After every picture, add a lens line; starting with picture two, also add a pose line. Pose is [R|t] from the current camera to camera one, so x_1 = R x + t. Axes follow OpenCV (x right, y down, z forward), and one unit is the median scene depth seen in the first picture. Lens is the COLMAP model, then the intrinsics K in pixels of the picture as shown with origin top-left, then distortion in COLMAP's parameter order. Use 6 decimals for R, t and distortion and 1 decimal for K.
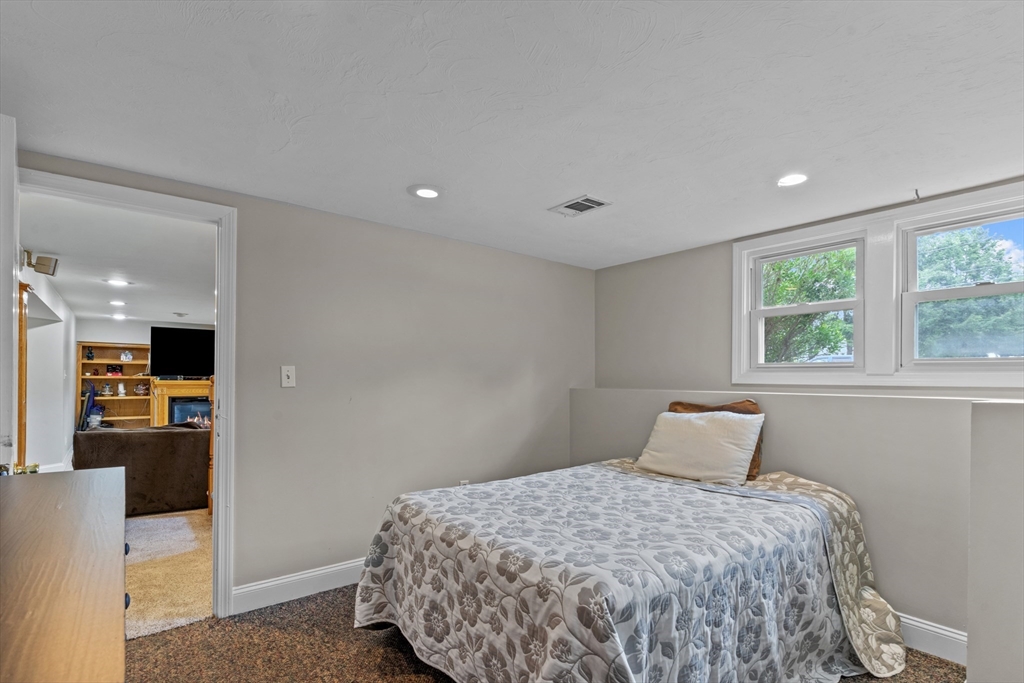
lens RADIAL K [[500.3, 0, 510.2], [0, 500.3, 367.8], [0, 0, 1]] dist [0.004067, 0.000190]
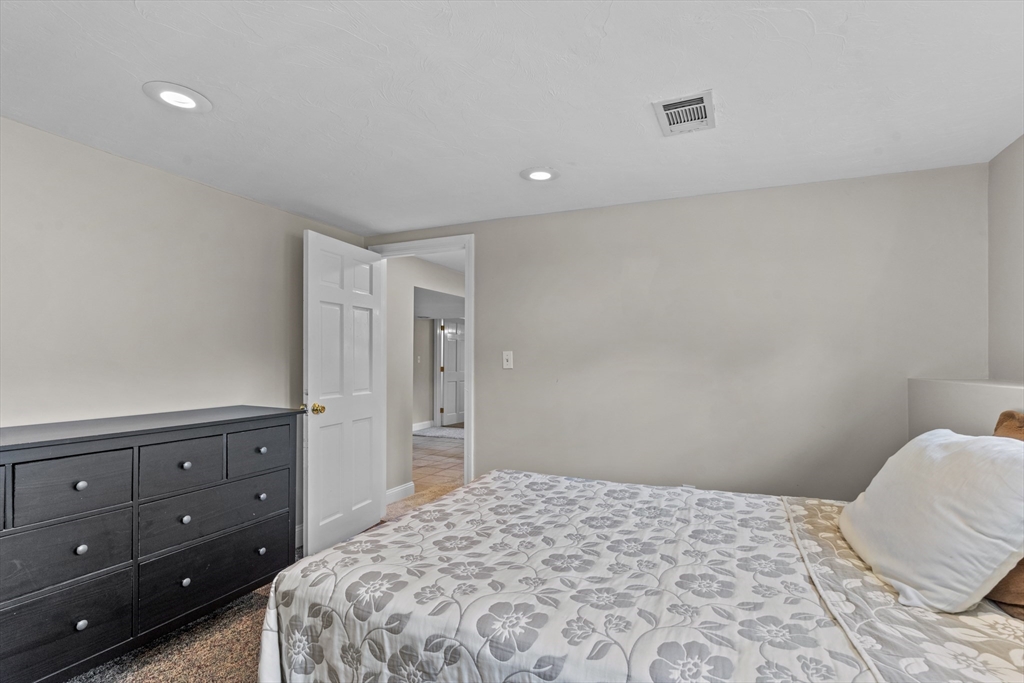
lens RADIAL K [[487.6, 0, 518.4], [0, 487.6, 362.0], [0, 0, 1]] dist [0.000816, -0.000134]
pose [[0.471026, 0.000071, -0.882119, 0.803721], [0.012679, 0.999896, 0.006851, 0.018660], [0.882028, -0.014412, 0.470976, 0.602020]]
